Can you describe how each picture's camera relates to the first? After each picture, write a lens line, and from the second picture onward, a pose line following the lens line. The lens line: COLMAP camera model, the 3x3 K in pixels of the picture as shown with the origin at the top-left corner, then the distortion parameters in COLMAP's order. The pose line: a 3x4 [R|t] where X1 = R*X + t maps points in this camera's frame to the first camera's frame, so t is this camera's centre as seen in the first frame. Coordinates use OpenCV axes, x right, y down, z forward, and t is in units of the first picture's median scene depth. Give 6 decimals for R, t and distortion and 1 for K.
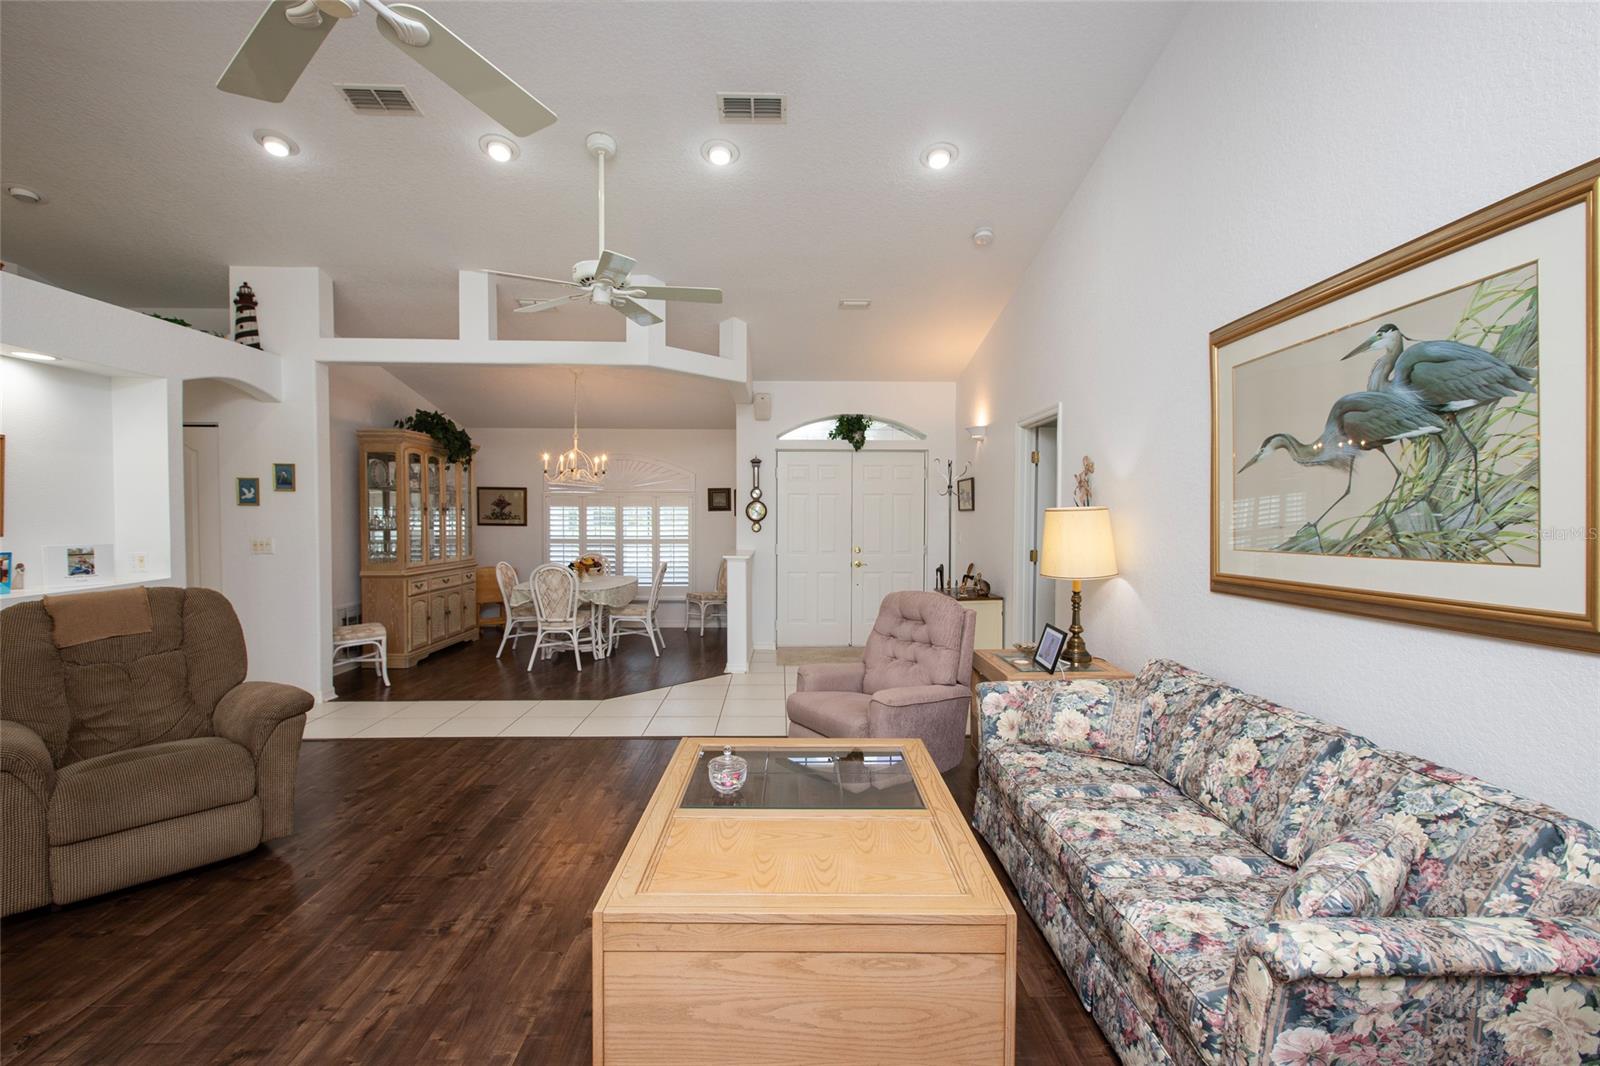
lens RADIAL K [[719.6, 0, 793.0], [0, 719.6, 529.2], [0, 0, 1]] dist [-0.001136, -0.000583]
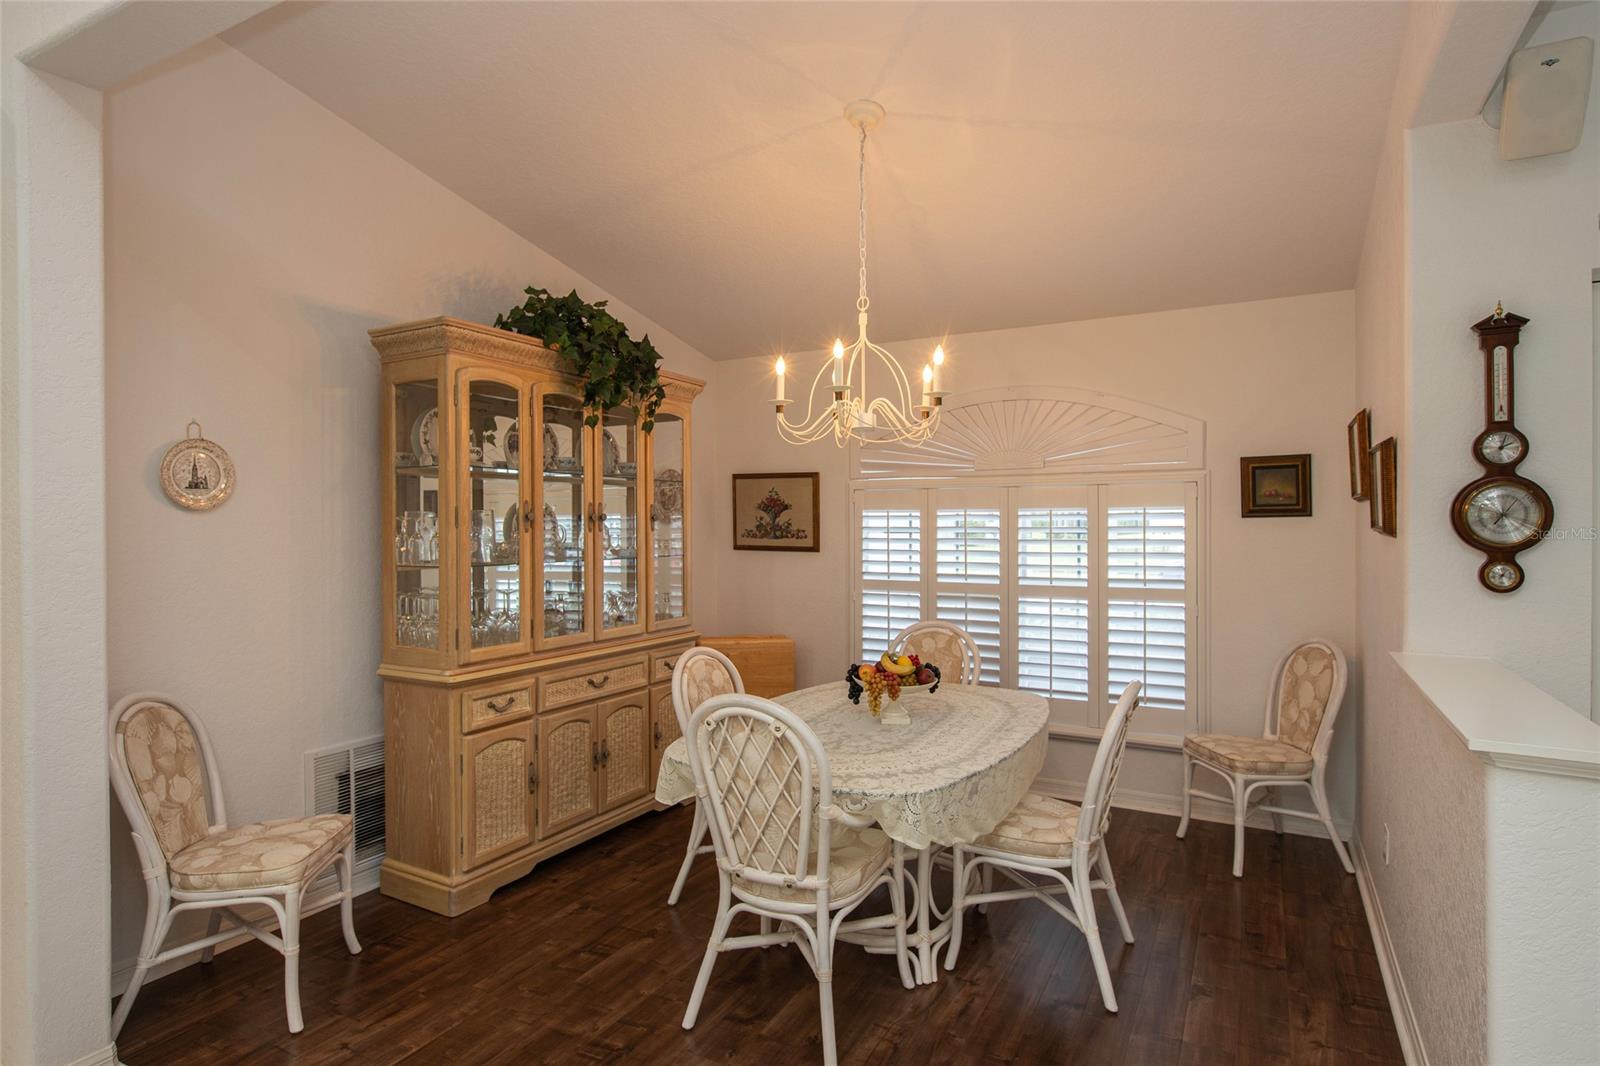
lens RADIAL K [[850.3, 0, 805.9], [0, 850.3, 526.5], [0, 0, 1]] dist [0.003901, 0.000744]
pose [[0.872763, -0.003542, -0.488132, -0.177473], [-0.005813, 0.999827, -0.017649, -0.020039], [0.488110, 0.018241, 0.872591, 0.888870]]
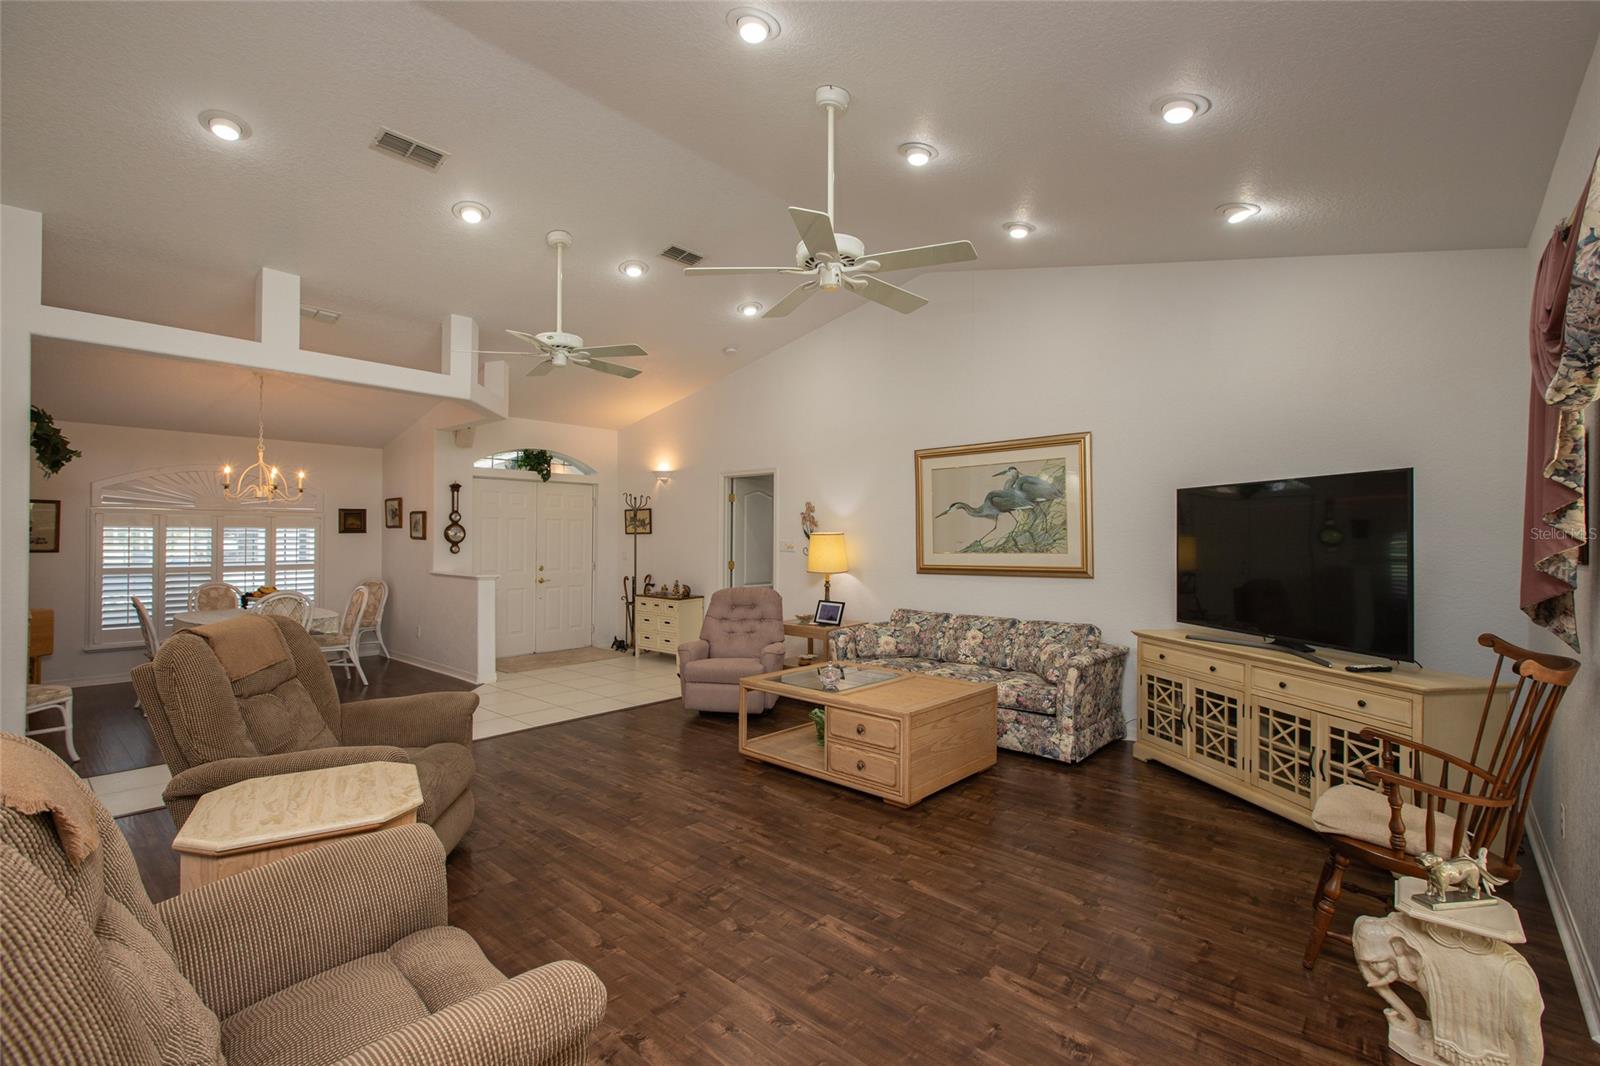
lens RADIAL K [[712.9, 0, 785.6], [0, 712.9, 530.4], [0, 0, 1]] dist [-0.003815, -0.000330]
pose [[0.687851, 0.006413, 0.725824, -0.692131], [0.014793, 0.999629, -0.022852, 0.001282], [-0.725701, 0.026456, 0.687501, -0.088247]]
